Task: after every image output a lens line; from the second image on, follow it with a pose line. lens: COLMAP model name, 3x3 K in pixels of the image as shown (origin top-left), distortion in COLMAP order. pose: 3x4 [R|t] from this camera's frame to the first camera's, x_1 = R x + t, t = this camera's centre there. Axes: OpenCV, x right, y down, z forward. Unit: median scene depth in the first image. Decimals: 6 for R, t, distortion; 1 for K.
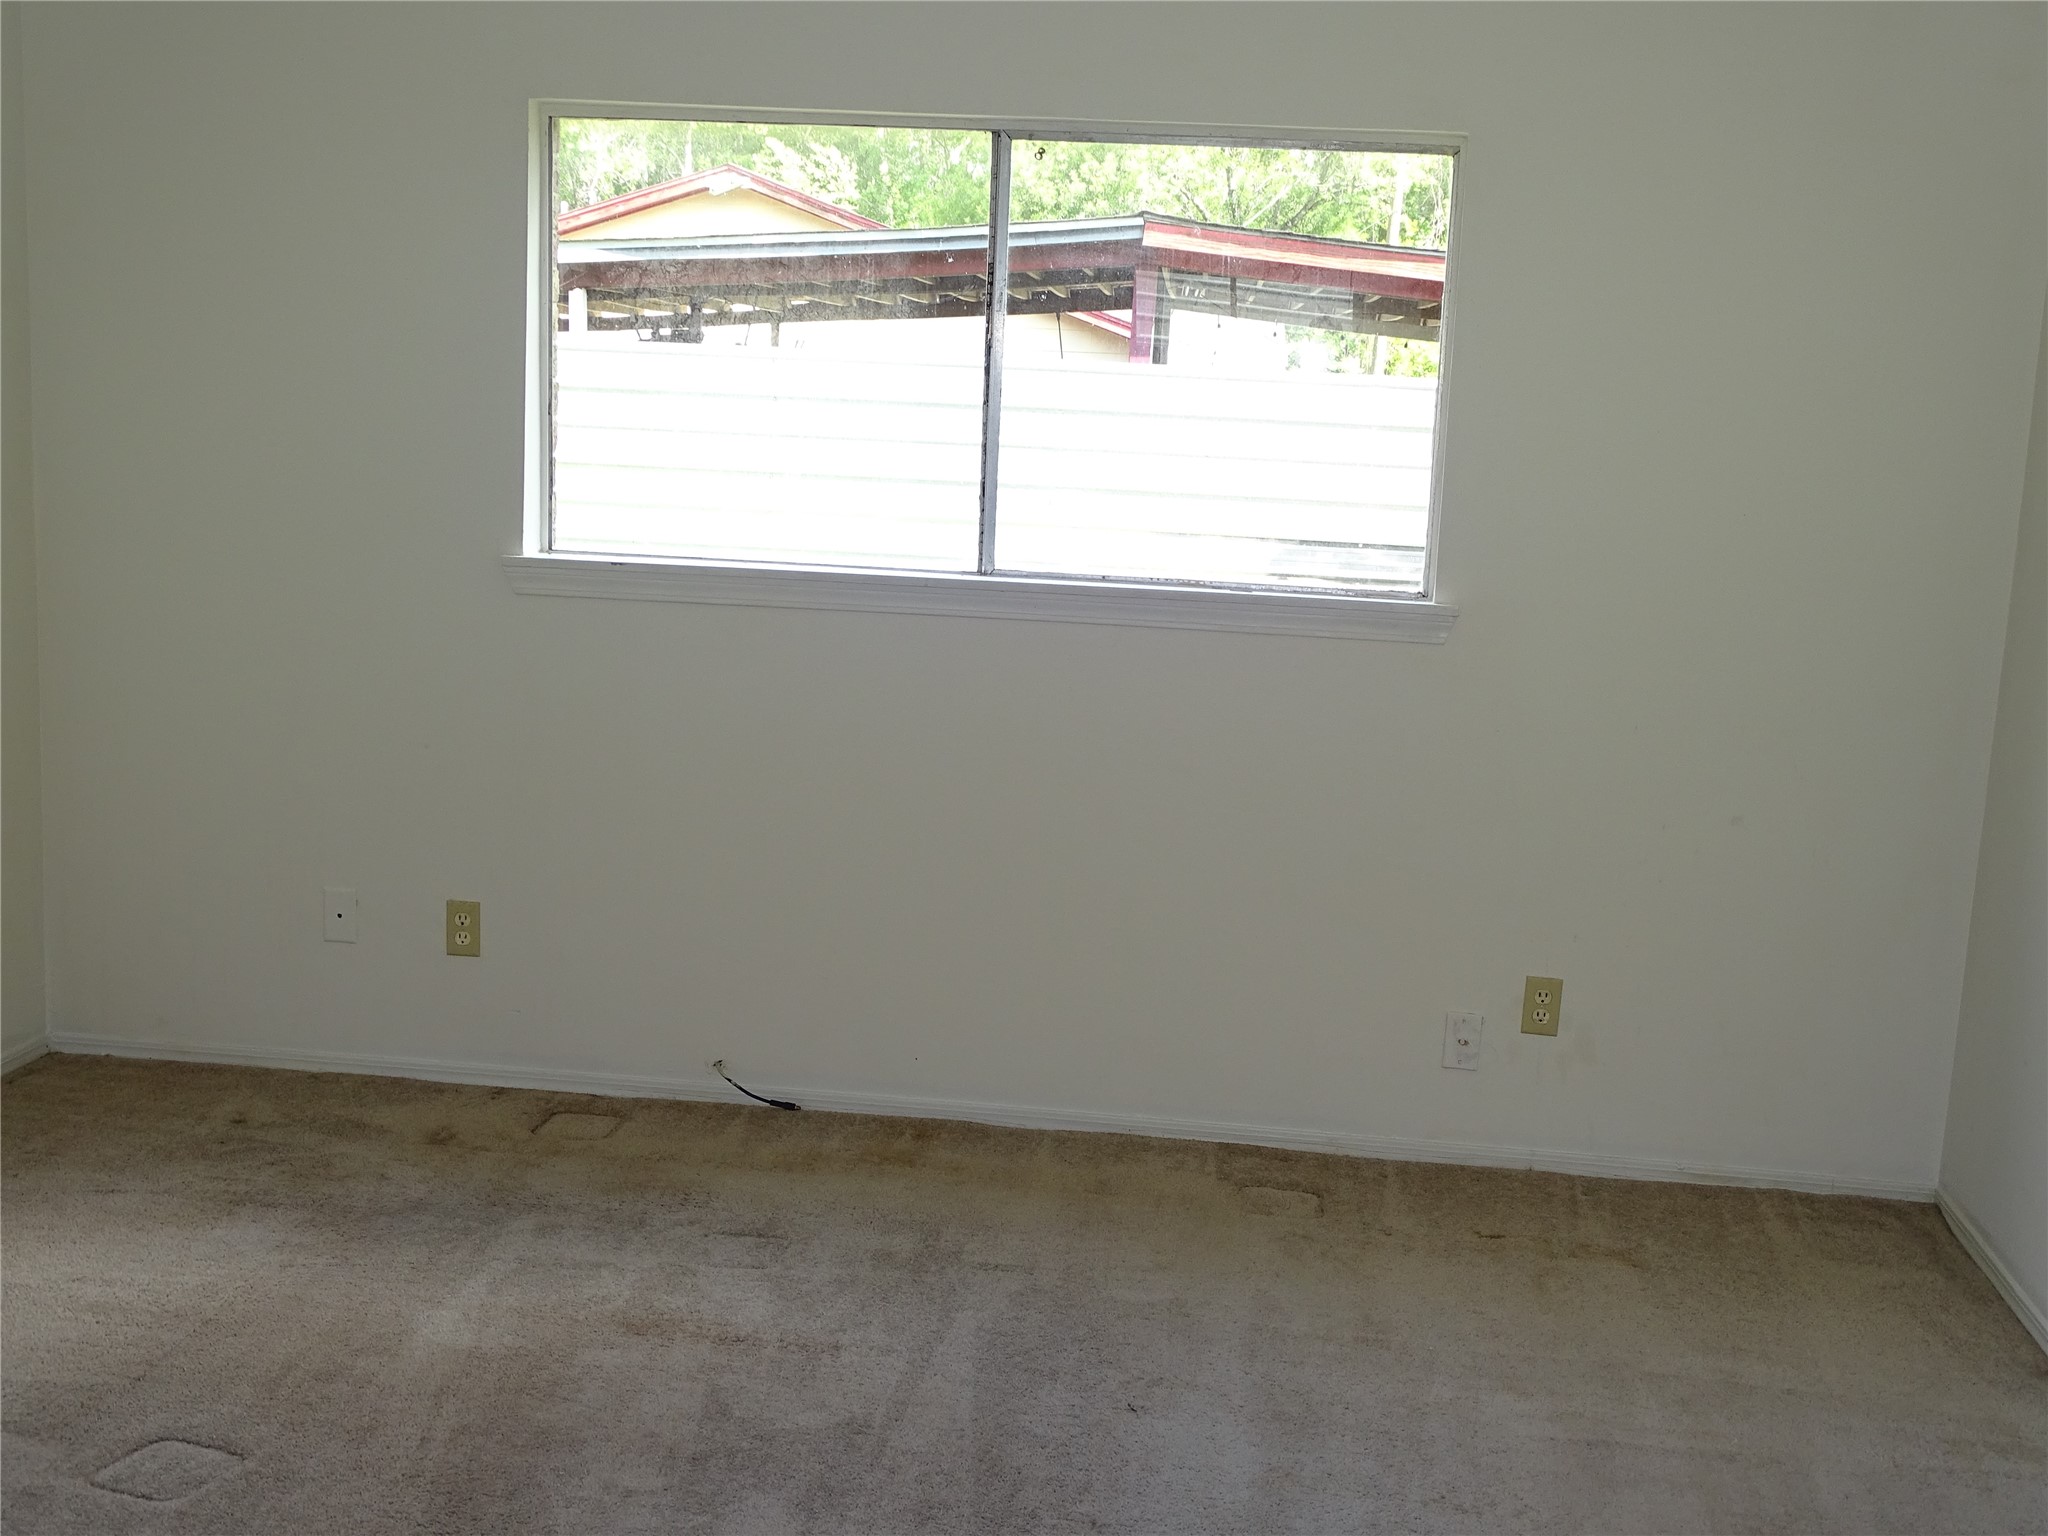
lens RADIAL K [[2311.9, 0, 1022.3], [0, 2311.9, 761.9], [0, 0, 1]] dist [0.013718, 0.000000]
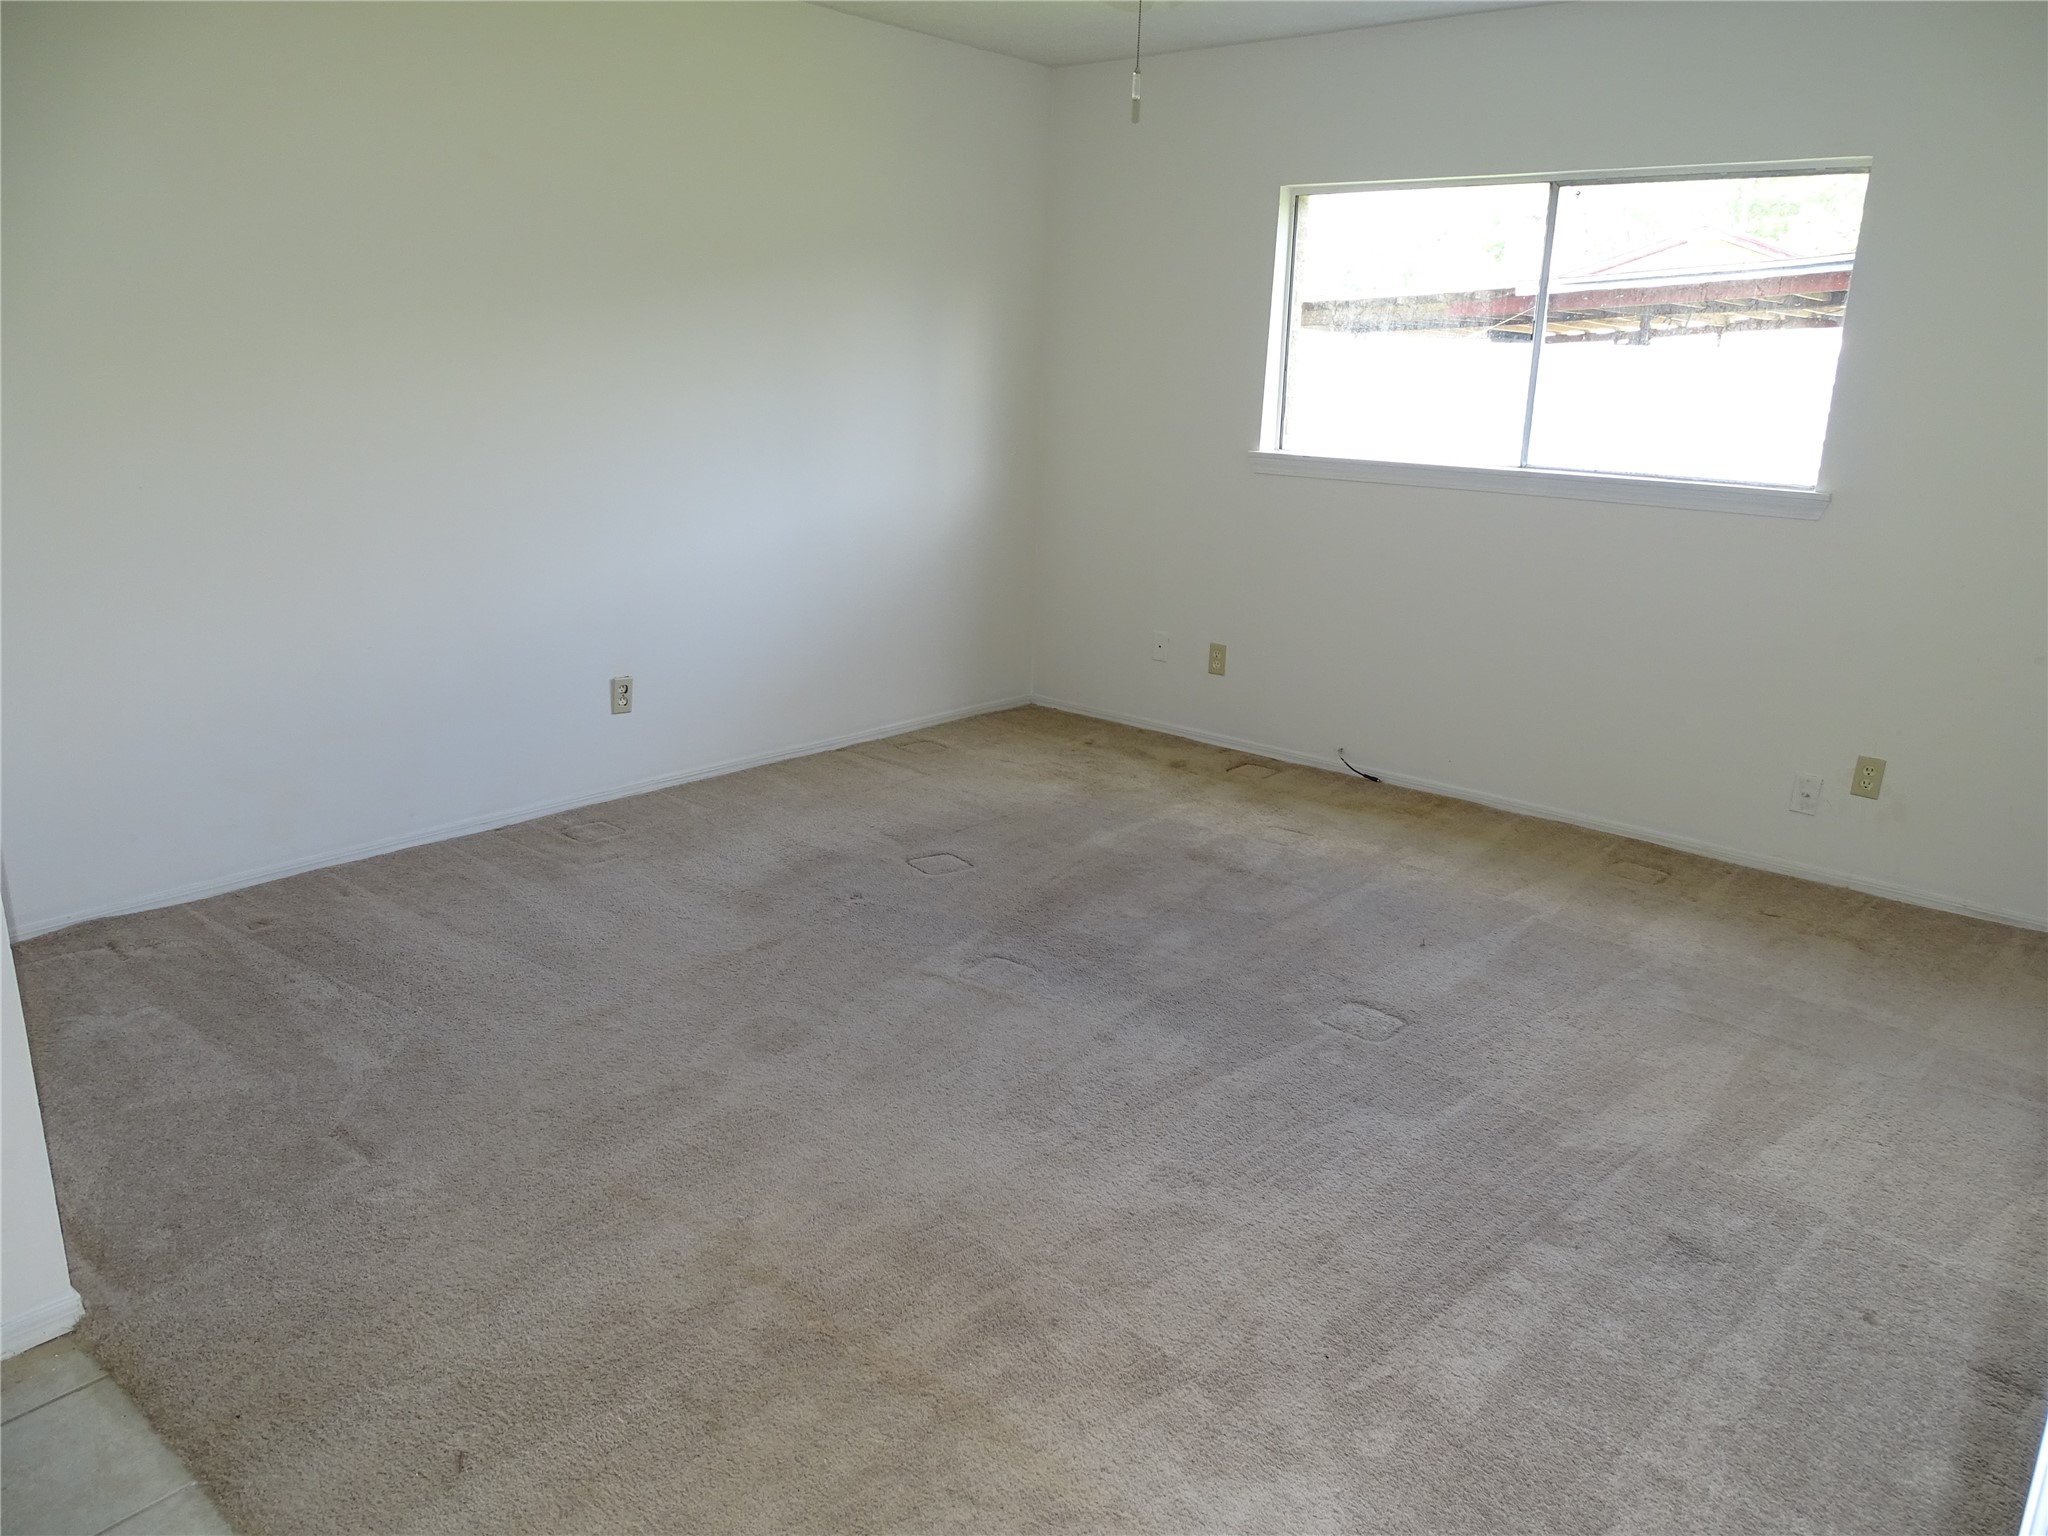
lens RADIAL K [[1460.1, 0, 1035.4], [0, 1460.1, 770.5], [0, 0, 1]] dist [0.001591, 0.001623]
pose [[0.829744, 0.132868, -0.542098, 0.285342], [-0.081737, 0.989707, 0.117470, 0.036296], [0.552126, -0.053160, 0.832064, -0.045550]]
